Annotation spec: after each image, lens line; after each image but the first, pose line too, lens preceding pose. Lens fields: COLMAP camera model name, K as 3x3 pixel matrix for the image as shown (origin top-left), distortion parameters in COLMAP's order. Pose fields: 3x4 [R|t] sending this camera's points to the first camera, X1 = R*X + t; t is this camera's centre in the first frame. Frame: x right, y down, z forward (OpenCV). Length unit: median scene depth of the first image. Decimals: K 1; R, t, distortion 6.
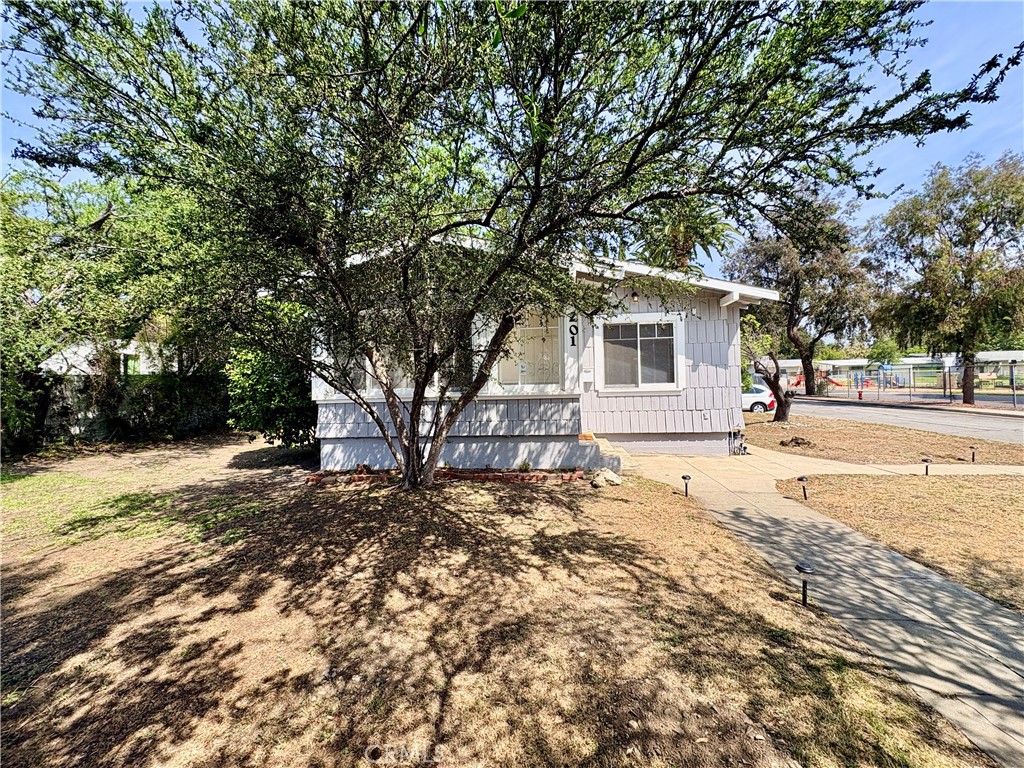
lens RADIAL K [[407.8, 0, 512.0], [0, 407.8, 384.0], [0, 0, 1]] dist [-0.002151, -0.000459]
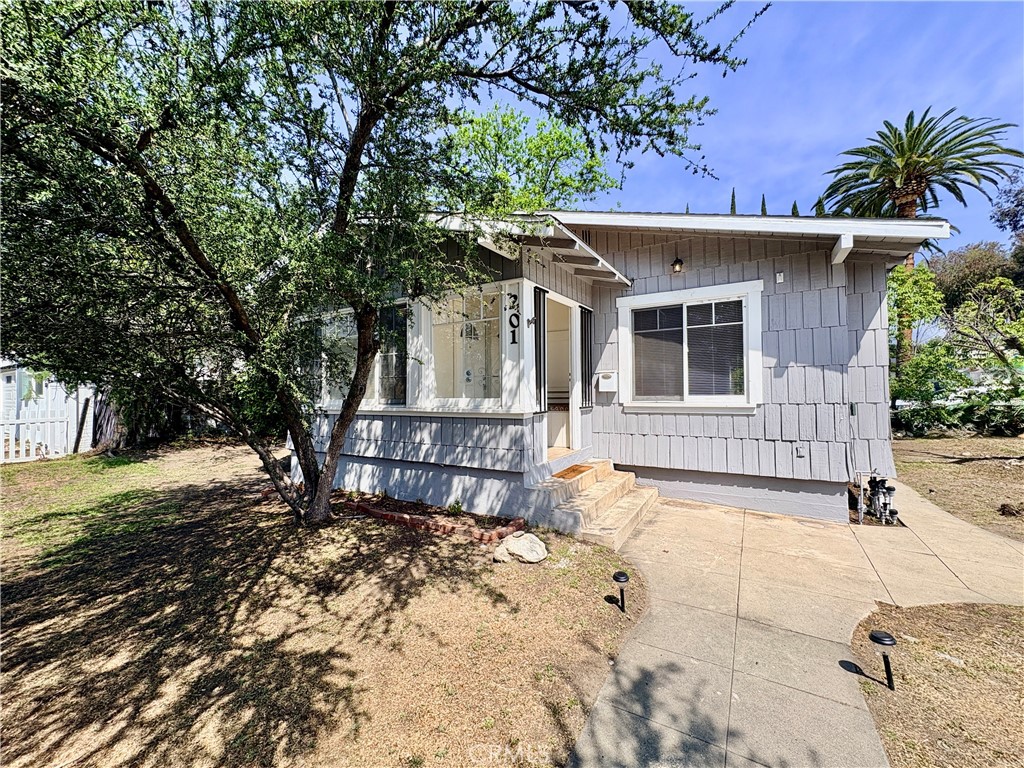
lens RADIAL K [[407.8, 0, 512.0], [0, 407.8, 384.0], [0, 0, 1]] dist [-0.002151, -0.000459]
pose [[0.910816, 0.004084, -0.412792, 0.429176], [-0.002965, 0.999990, 0.003351, -0.026780], [0.412801, -0.001828, 0.910819, 0.363504]]
